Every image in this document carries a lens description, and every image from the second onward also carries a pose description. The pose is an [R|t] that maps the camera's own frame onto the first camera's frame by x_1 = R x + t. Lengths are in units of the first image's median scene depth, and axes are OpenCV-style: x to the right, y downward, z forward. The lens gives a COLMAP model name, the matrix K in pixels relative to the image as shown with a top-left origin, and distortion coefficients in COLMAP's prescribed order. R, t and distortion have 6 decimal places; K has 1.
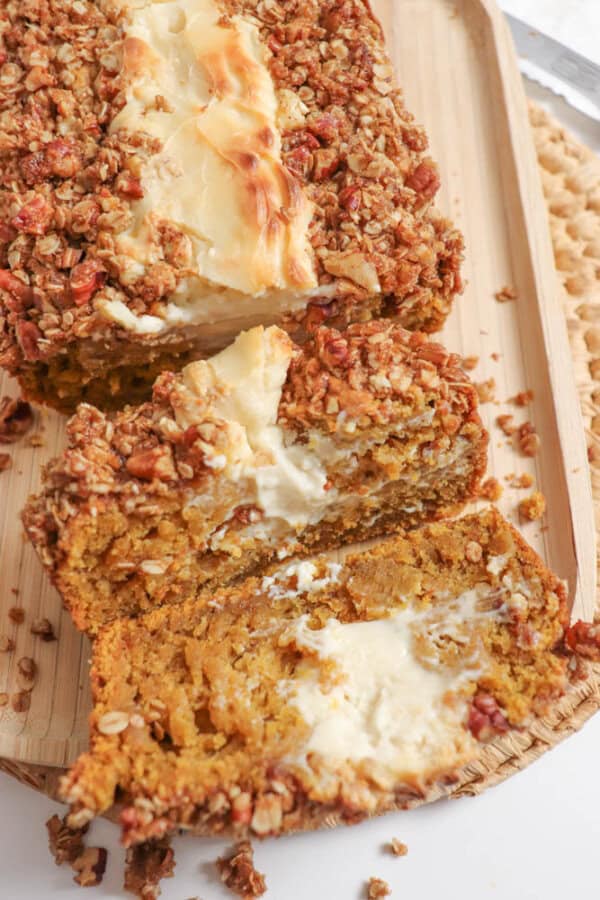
lens RADIAL K [[915.6, 0, 297.5], [0, 915.6, 439.8], [0, 0, 1]] dist [-0.149809, 0.181776]
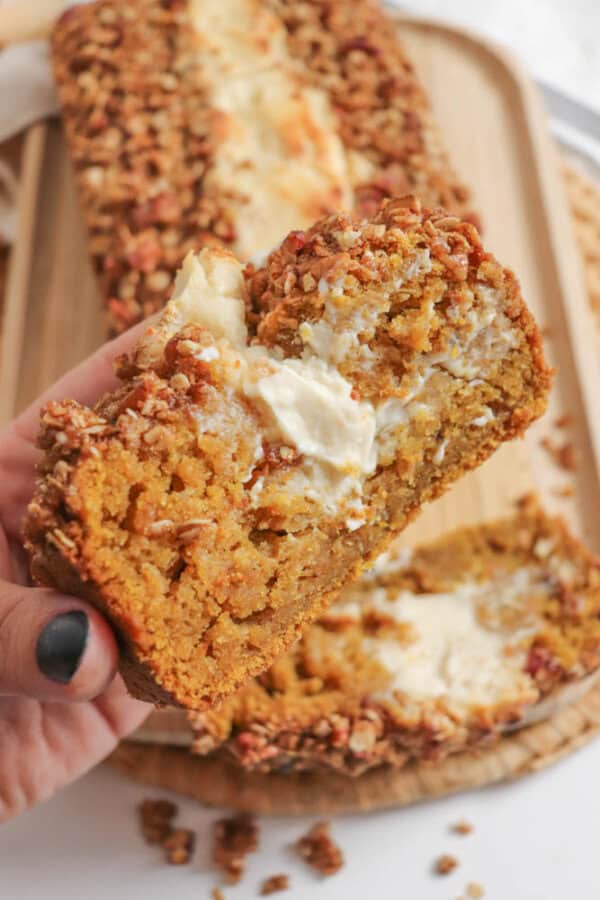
lens RADIAL K [[1204.7, 0, 296.4], [0, 1204.7, 425.2], [0, 0, 1]] dist [-0.028850, -0.014883]
pose [[0.999785, -0.005952, 0.019874, -0.127466], [0.008683, 0.990076, -0.140266, 0.194927], [-0.018842, 0.140408, 0.989914, -0.539136]]
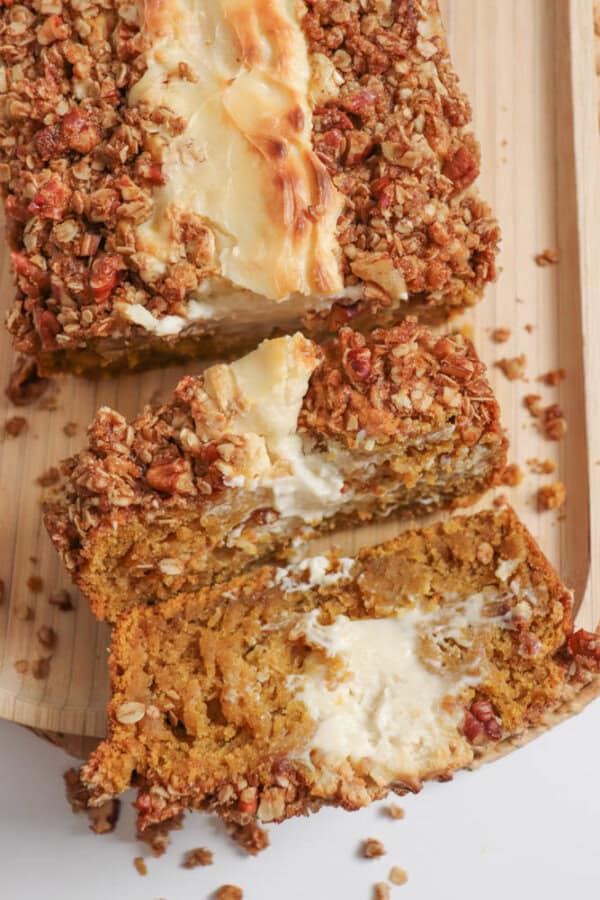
lens RADIAL K [[1031.7, 0, 297.9], [0, 1031.7, 446.4], [0, 0, 1]] dist [-0.129999, 0.262158]
pose [[0.998768, 0.044124, -0.022700, 0.006222], [-0.038831, 0.979825, 0.196047, -0.215052], [0.030892, -0.194924, 0.980332, -0.108750]]
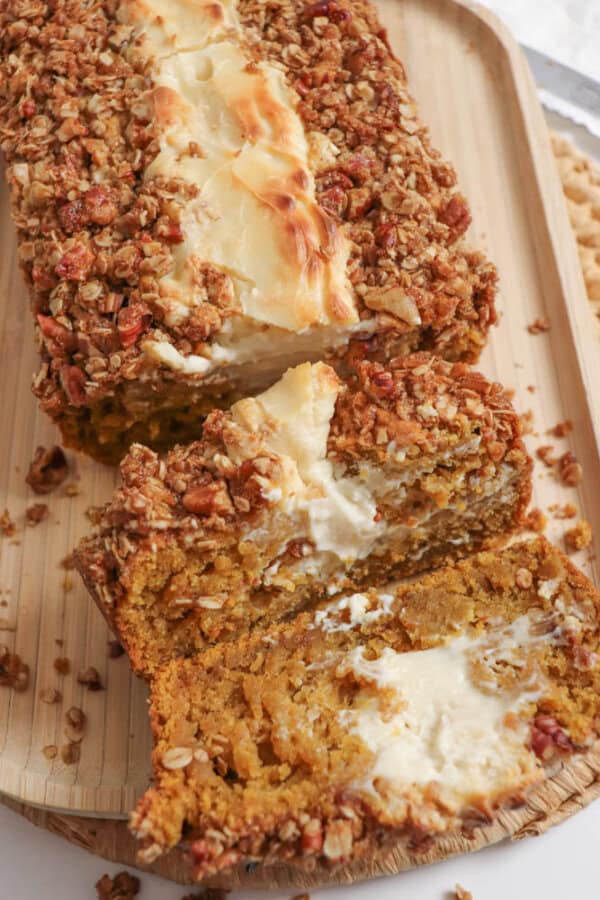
lens RADIAL K [[1031.7, 0, 297.9], [0, 1031.7, 446.4], [0, 0, 1]] dist [-0.129999, 0.262158]
pose [[0.999238, -0.038614, 0.005642, -0.057223], [0.038910, 0.996881, -0.068660, 0.046920], [-0.002973, 0.068827, 0.997624, -0.138776]]
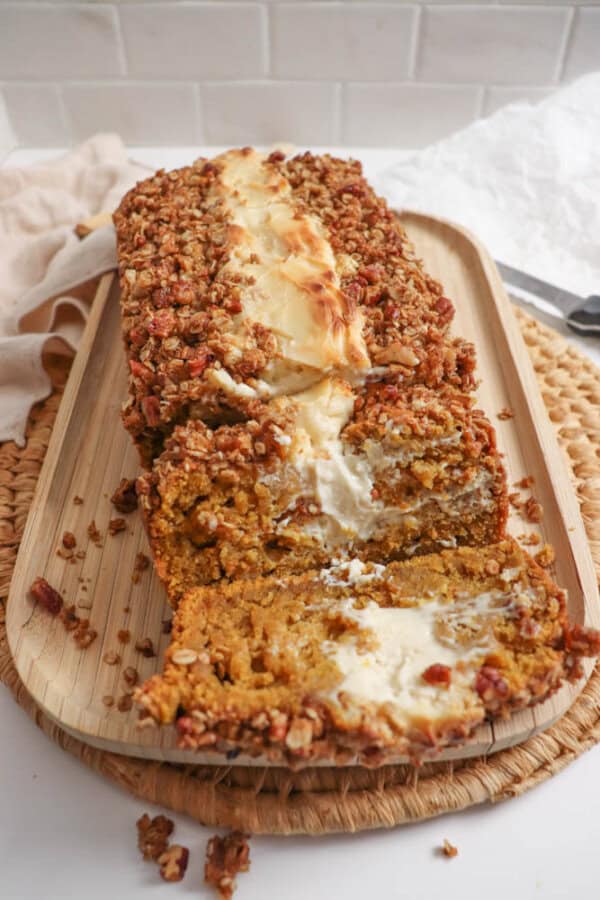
lens RADIAL K [[731.1, 0, 300.0], [0, 731.1, 450.0], [0, 0, 1]] dist [-0.221544, 0.228928]
pose [[0.999596, -0.004651, -0.028044, -0.051935], [-0.004361, 0.949755, -0.312965, 0.278909], [0.028090, 0.312961, 0.949351, 0.018987]]
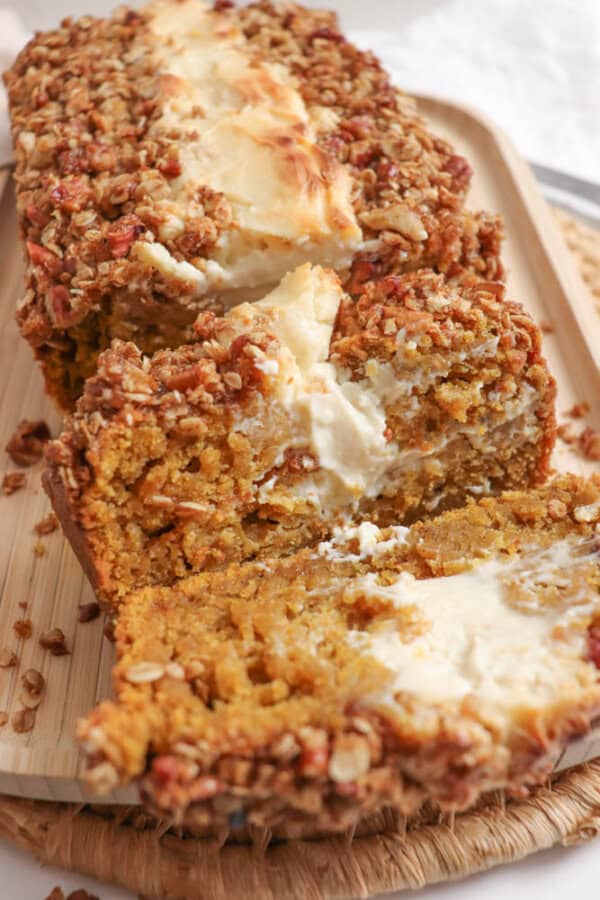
lens RADIAL K [[915.6, 0, 297.5], [0, 915.6, 439.8], [0, 0, 1]] dist [-0.149809, 0.181776]
pose [[0.999288, -0.036291, 0.010330, -0.063756], [0.037624, 0.937510, -0.345917, 0.359935], [0.002870, 0.346060, 0.938208, 0.163199]]
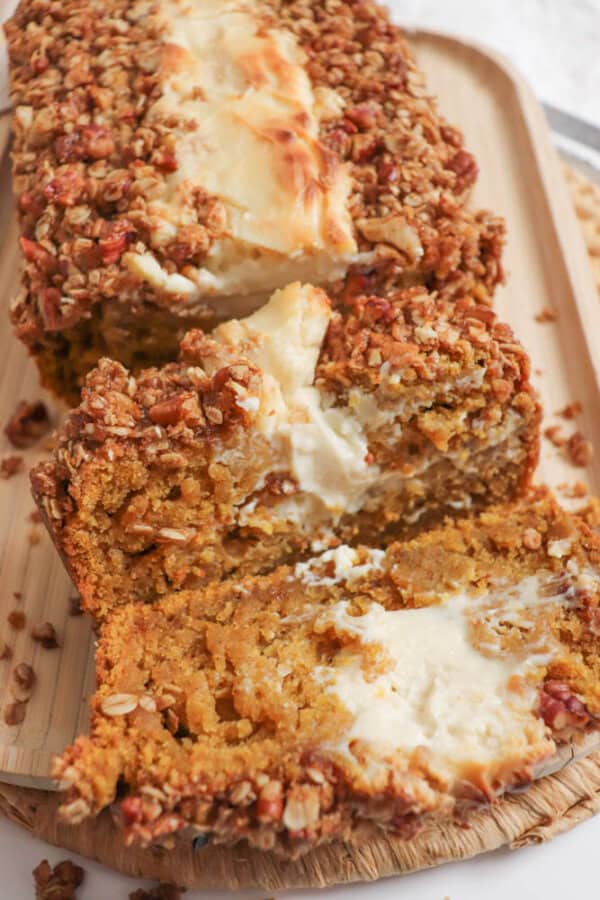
lens RADIAL K [[900.8, 0, 296.6], [0, 900.8, 437.0], [0, 0, 1]] dist [-0.140744, 0.147535]
pose [[0.999780, 0.006455, -0.019962, -0.020780], [-0.010450, 0.978274, -0.207053, 0.213661], [0.018192, 0.207216, 0.978126, 0.120625]]
